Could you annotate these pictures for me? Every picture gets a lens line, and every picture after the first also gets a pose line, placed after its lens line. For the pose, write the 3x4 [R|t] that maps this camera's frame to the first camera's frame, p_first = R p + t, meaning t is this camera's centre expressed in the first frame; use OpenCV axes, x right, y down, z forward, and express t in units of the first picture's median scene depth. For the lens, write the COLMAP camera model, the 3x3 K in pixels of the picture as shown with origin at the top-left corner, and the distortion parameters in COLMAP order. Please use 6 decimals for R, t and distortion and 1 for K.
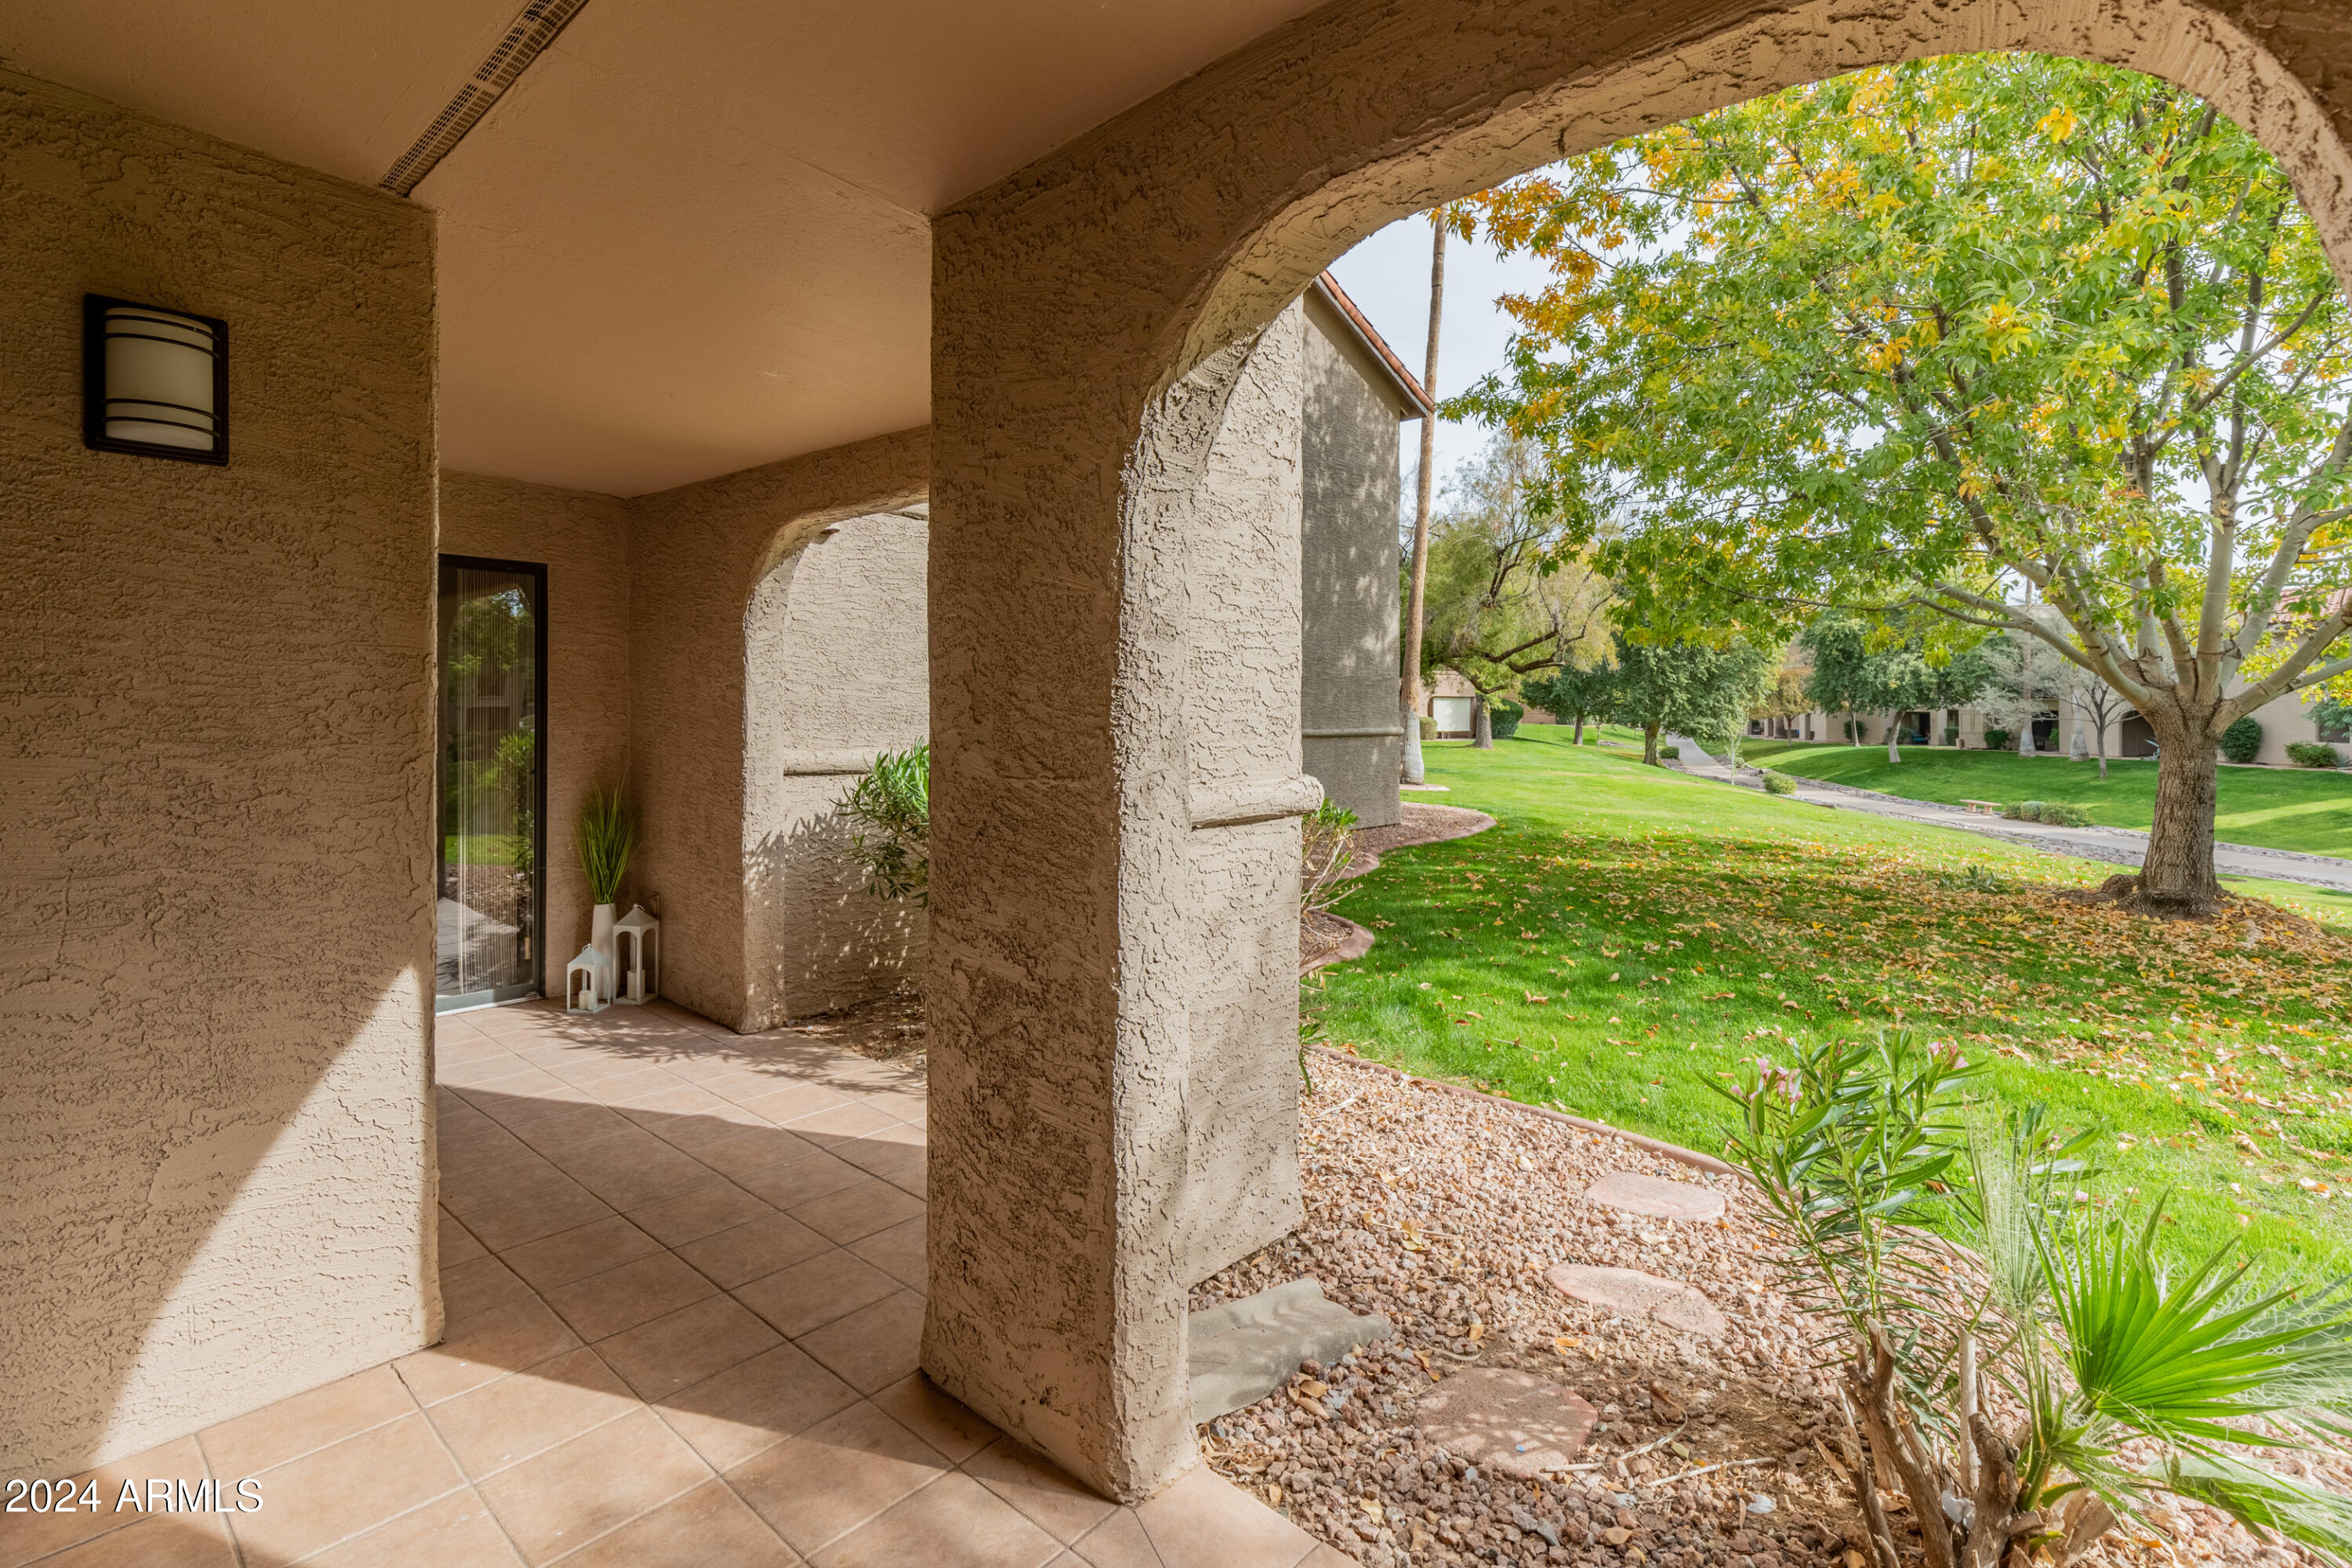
lens RADIAL K [[1103.6, 0, 1166.5], [0, 1103.6, 713.7], [0, 0, 1]] dist [0.016281, 0.000466]
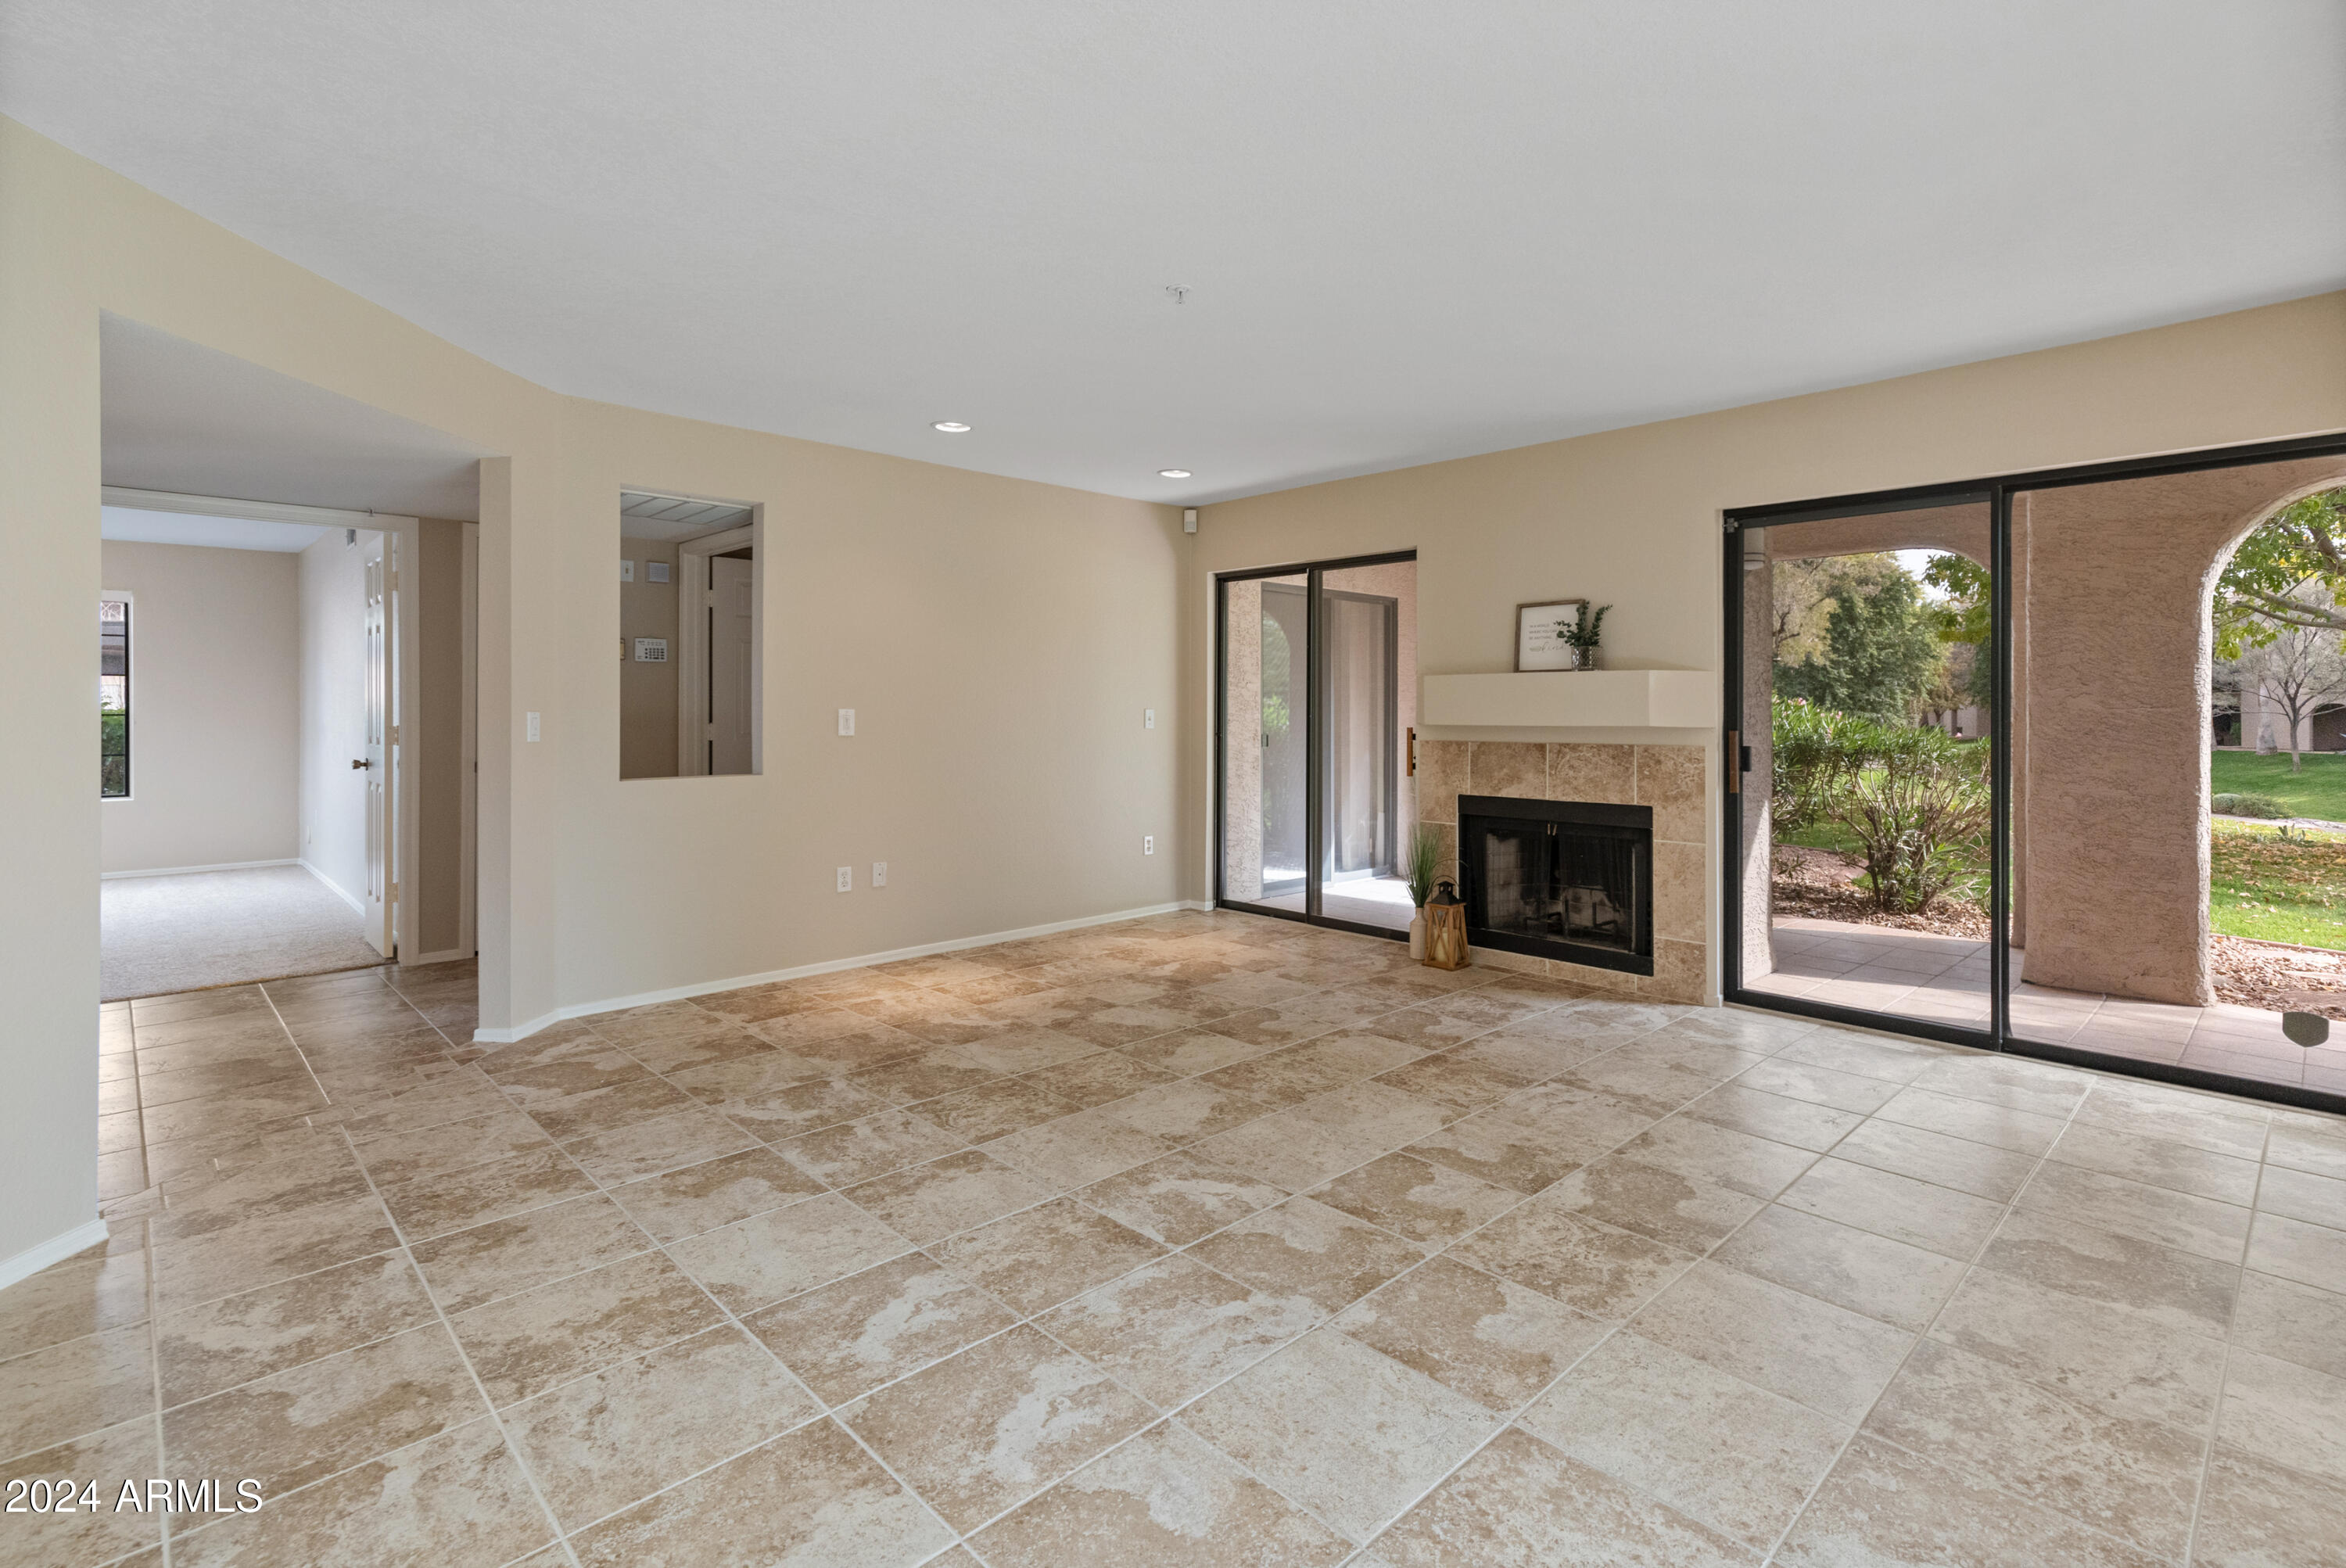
lens RADIAL K [[1100.8, 0, 1182.4], [0, 1100.8, 717.2], [0, 0, 1]] dist [0.016281, 0.000466]
pose [[0.997654, -0.001333, -0.068444, -0.084047], [0.001666, 0.999987, 0.004818, 0.002689], [0.068436, -0.004921, 0.997643, -0.063180]]
